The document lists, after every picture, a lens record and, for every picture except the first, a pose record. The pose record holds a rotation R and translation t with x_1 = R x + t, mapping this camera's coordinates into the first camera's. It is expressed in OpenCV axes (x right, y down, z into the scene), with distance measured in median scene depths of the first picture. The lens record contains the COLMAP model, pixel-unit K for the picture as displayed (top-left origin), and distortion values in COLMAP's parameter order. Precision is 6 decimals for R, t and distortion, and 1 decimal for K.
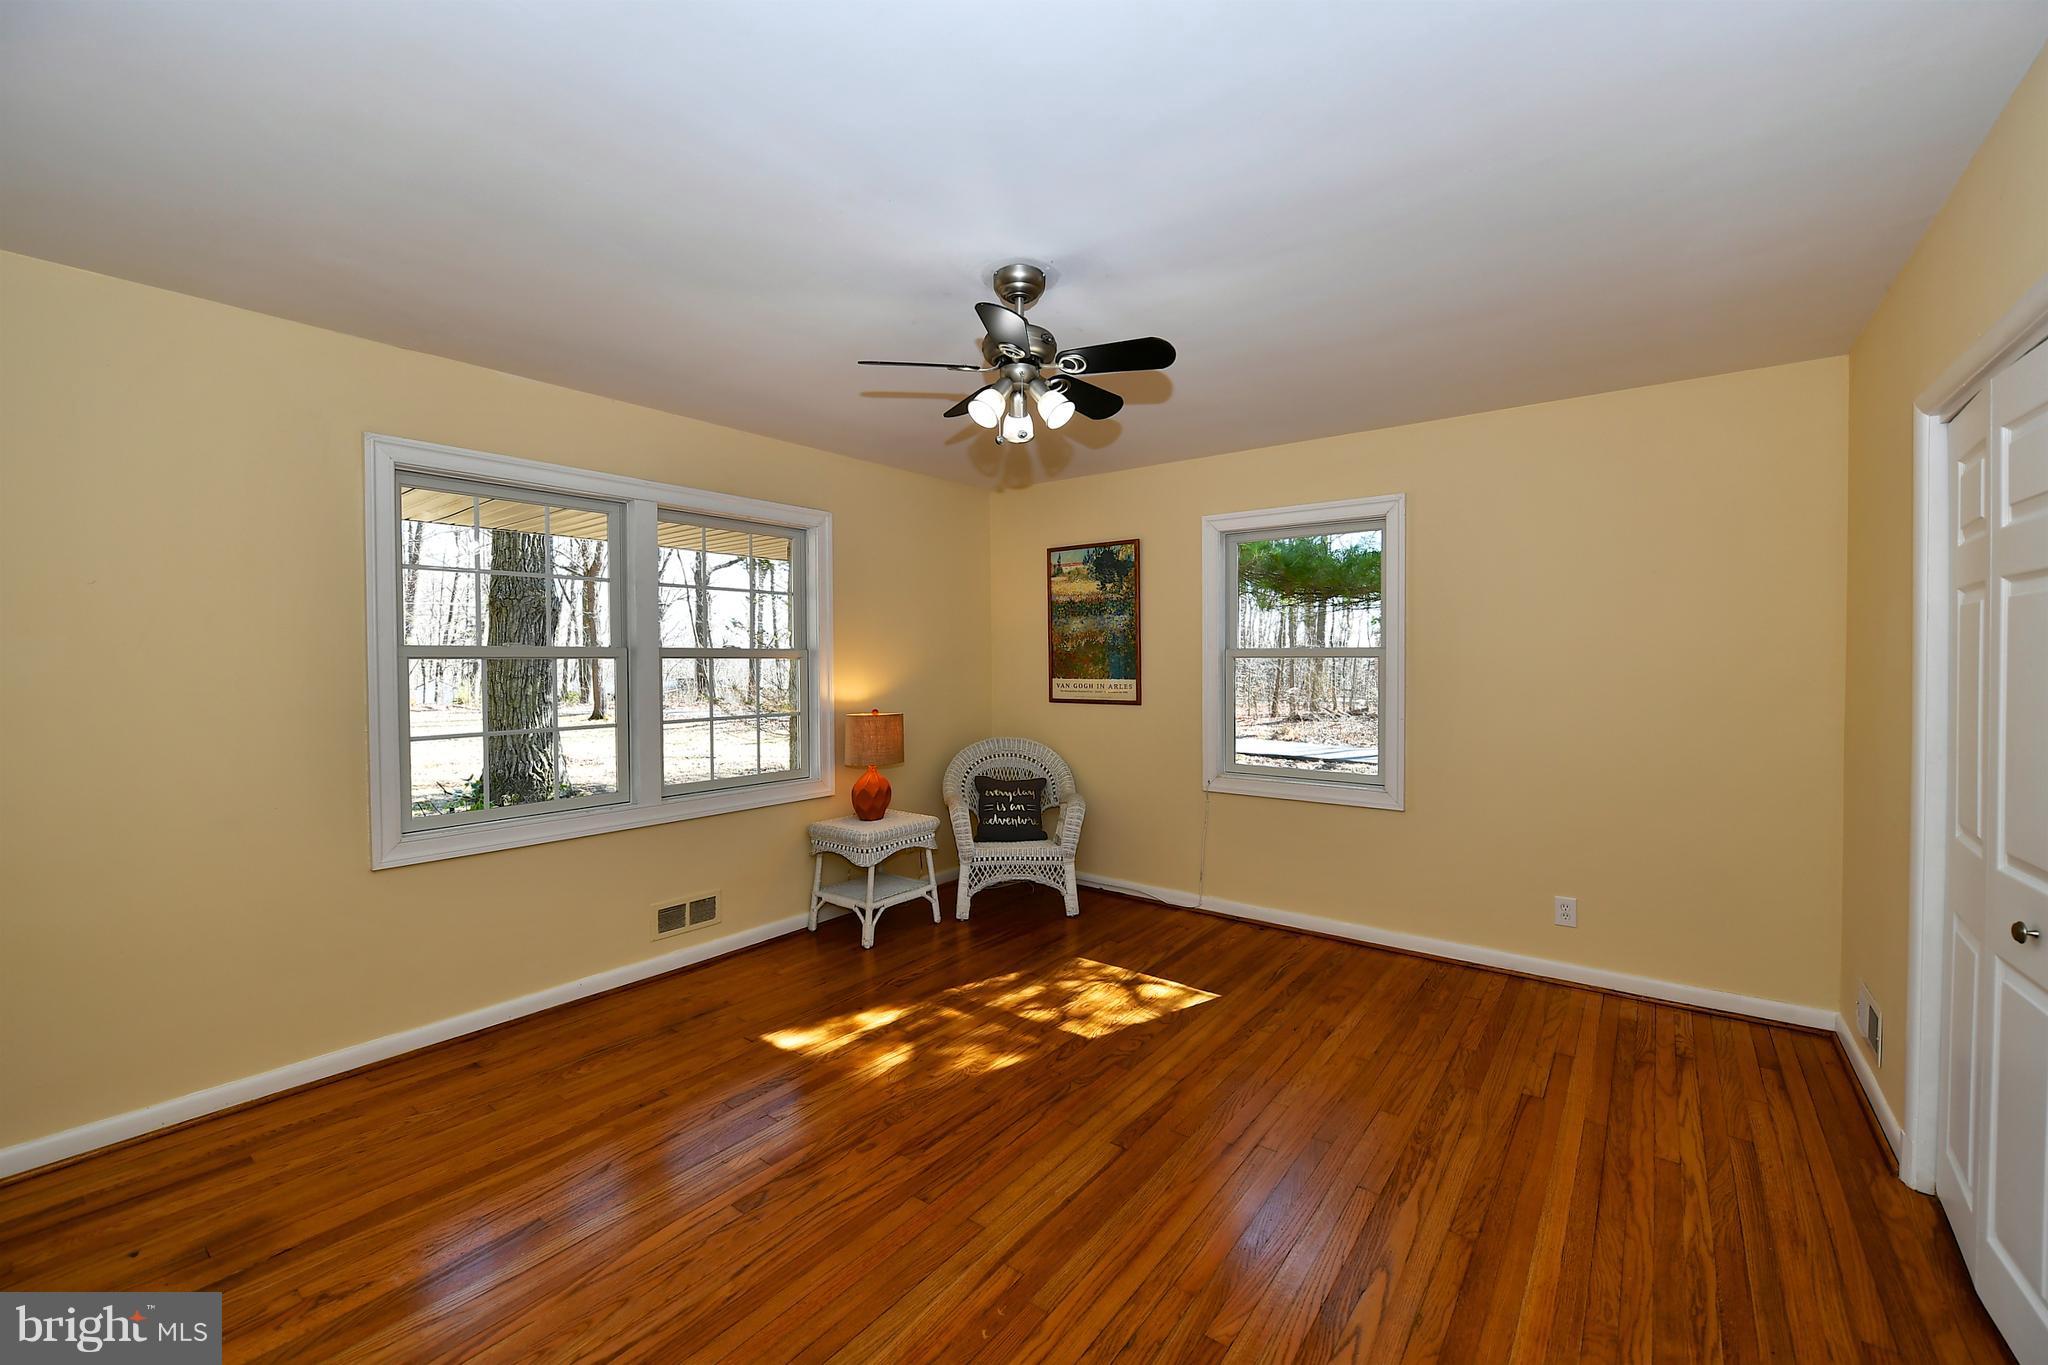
lens RADIAL K [[836.1, 0, 1038.5], [0, 836.1, 674.2], [0, 0, 1]] dist [-0.007601, -0.000322]
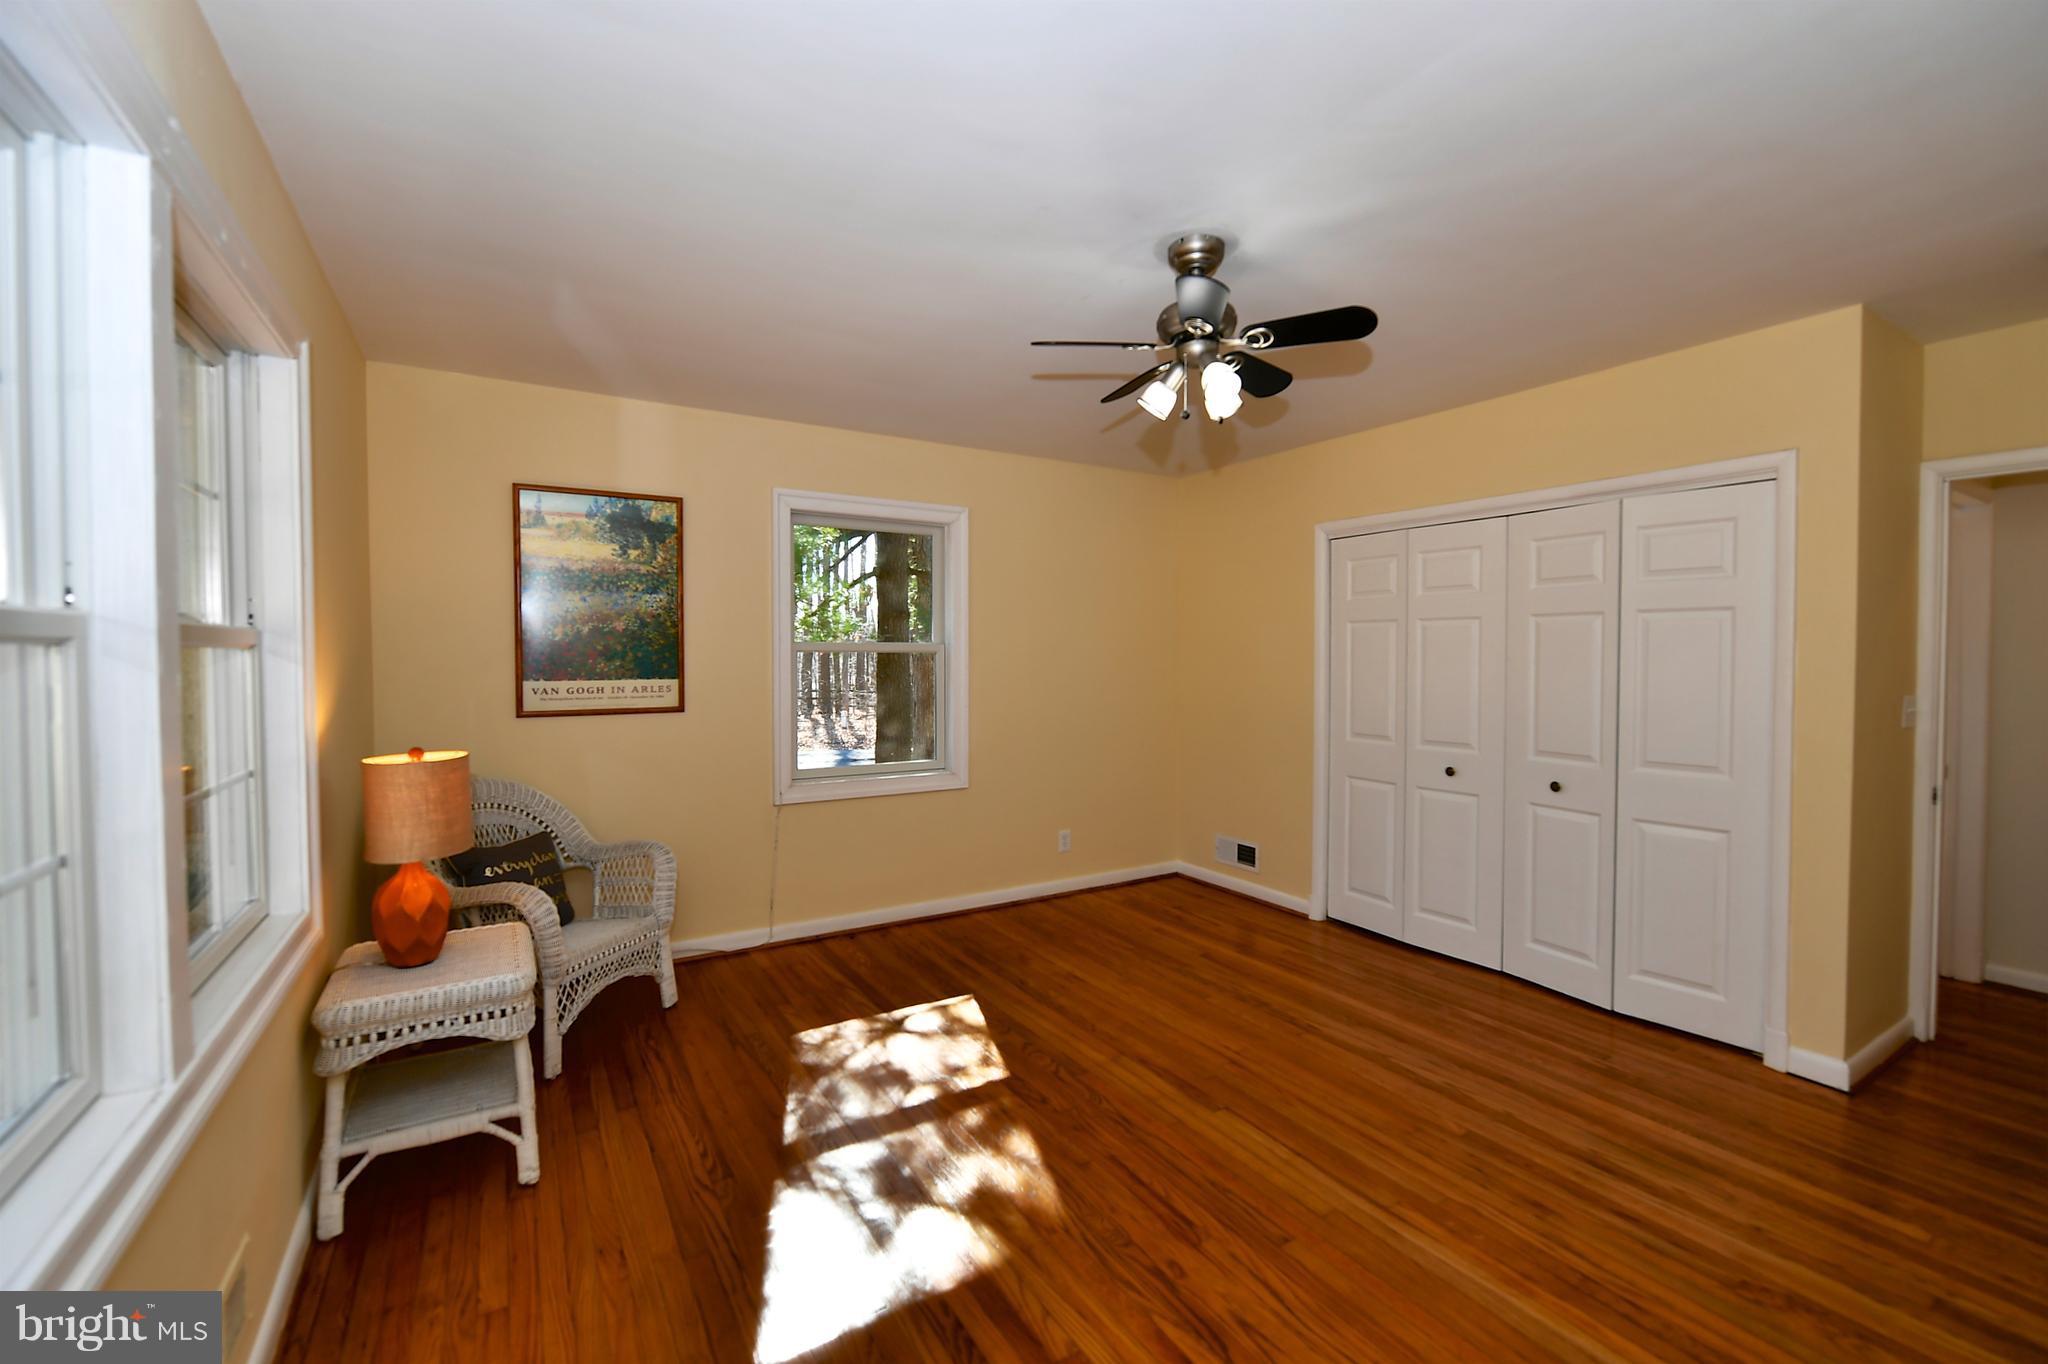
lens RADIAL K [[836.1, 0, 1038.5], [0, 836.1, 673.7], [0, 0, 1]] dist [-0.007601, -0.000322]
pose [[0.363913, -0.018878, 0.931242, -0.613032], [0.013313, 0.999798, 0.015066, -0.007480], [-0.931338, 0.006915, 0.364090, 0.519462]]
